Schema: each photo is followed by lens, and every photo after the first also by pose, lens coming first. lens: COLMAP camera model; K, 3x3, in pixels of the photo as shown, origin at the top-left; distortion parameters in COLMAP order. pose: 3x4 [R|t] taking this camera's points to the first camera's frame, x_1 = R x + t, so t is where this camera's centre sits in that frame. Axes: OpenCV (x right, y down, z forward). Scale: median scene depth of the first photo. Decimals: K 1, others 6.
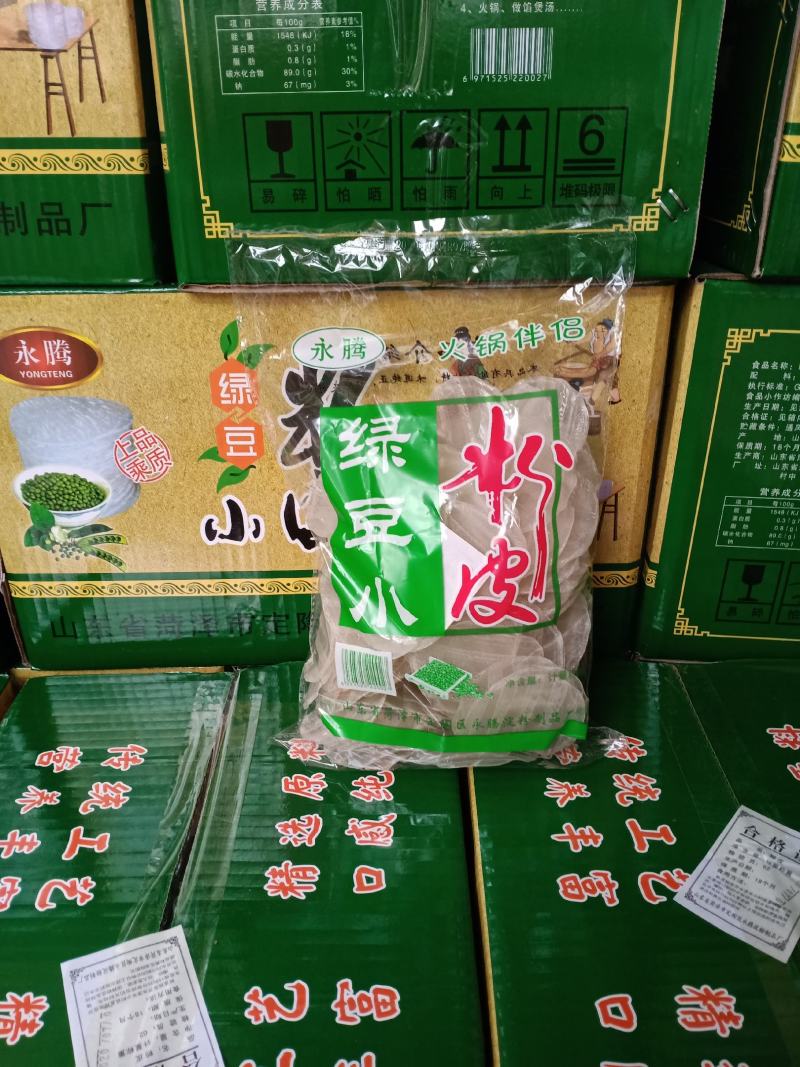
lens RADIAL K [[875.0, 0, 422.8], [0, 875.0, 535.3], [0, 0, 1]] dist [0.006817, -0.000605]
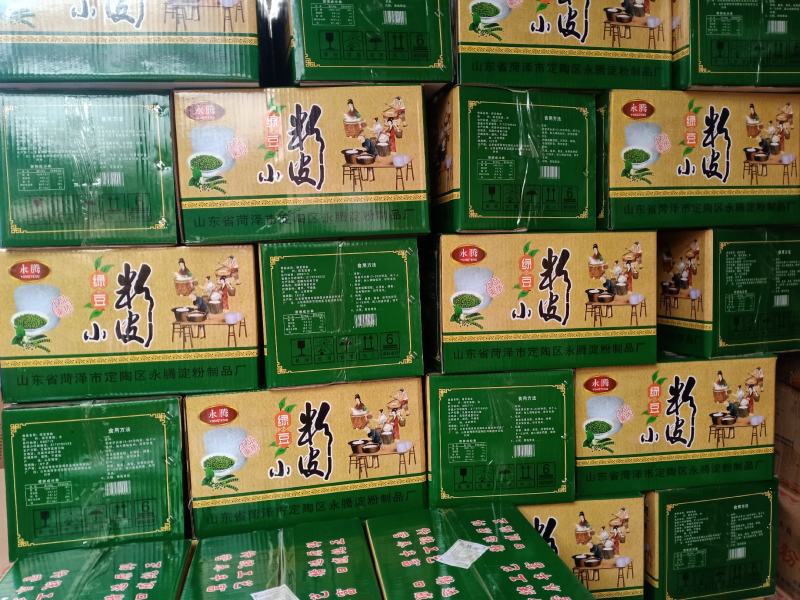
lens RADIAL K [[656.1, 0, 400.0], [0, 656.1, 300.0], [0, 0, 1]] dist [0.006817, -0.000605]
pose [[0.988434, -0.051787, 0.142537, -0.130432], [0.102021, 0.922485, -0.372309, 0.370583], [-0.112207, 0.382545, 0.917098, -1.421744]]
